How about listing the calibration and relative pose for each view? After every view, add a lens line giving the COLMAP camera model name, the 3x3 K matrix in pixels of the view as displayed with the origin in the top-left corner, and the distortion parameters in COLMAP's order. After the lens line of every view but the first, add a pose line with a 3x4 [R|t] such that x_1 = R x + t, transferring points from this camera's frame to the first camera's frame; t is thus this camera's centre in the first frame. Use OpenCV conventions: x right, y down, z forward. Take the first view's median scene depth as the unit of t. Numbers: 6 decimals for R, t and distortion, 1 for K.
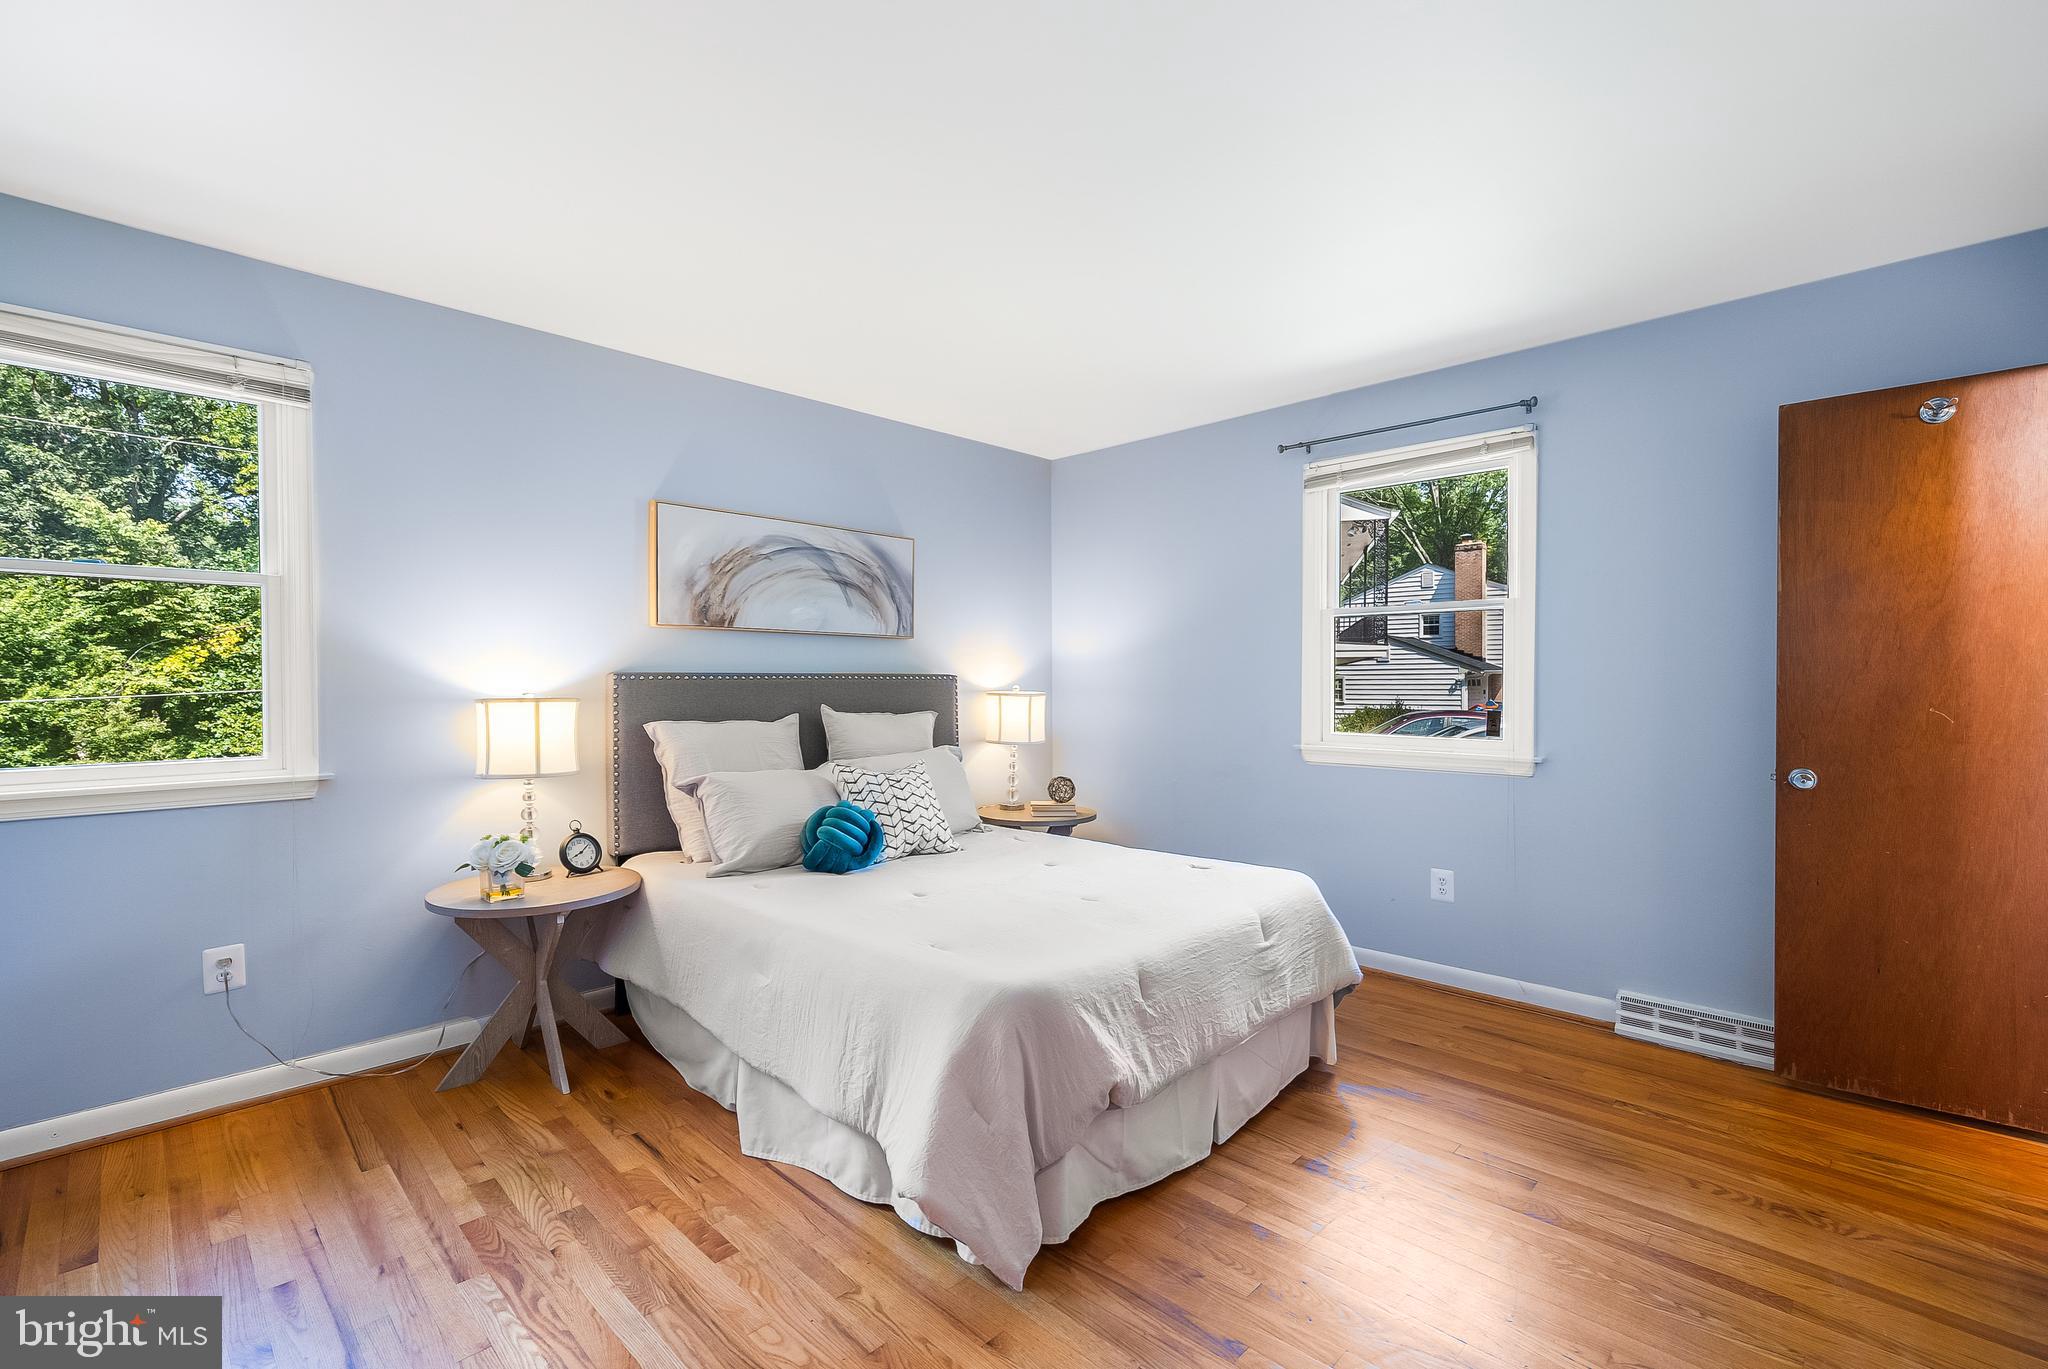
lens RADIAL K [[893.1, 0, 1039.4], [0, 893.1, 681.8], [0, 0, 1]] dist [-0.005008, -0.000321]
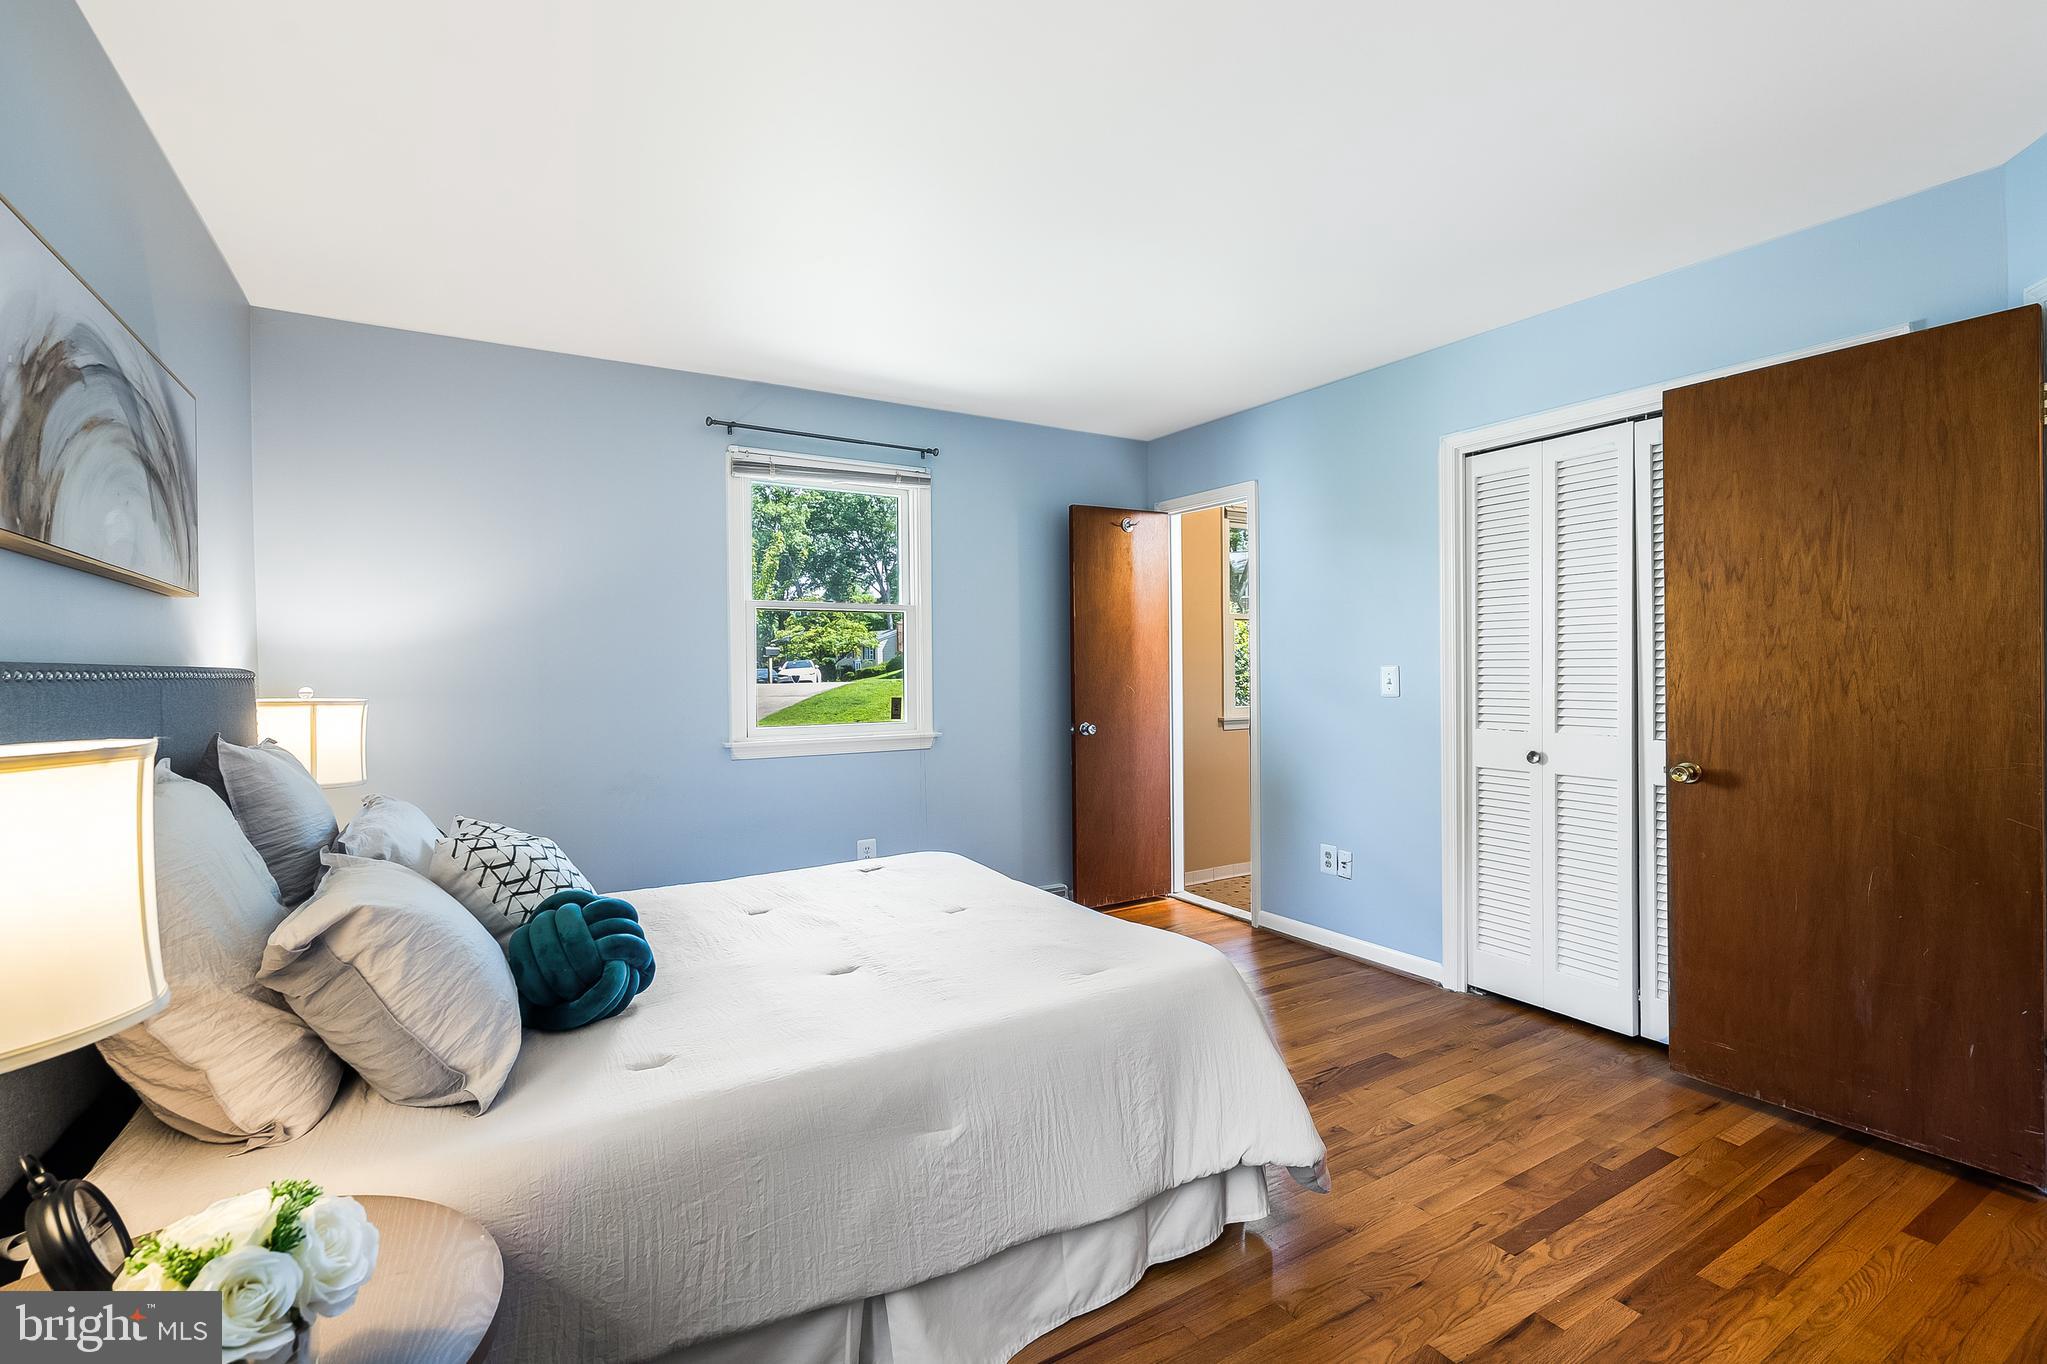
lens RADIAL K [[892.7, 0, 1034.0], [0, 892.7, 676.6], [0, 0, 1]] dist [-0.005008, -0.000321]
pose [[0.268700, -0.010831, 0.963163, -0.613047], [0.011357, 0.999903, 0.008076, -0.003107], [-0.963157, 0.008769, 0.268797, 0.508607]]
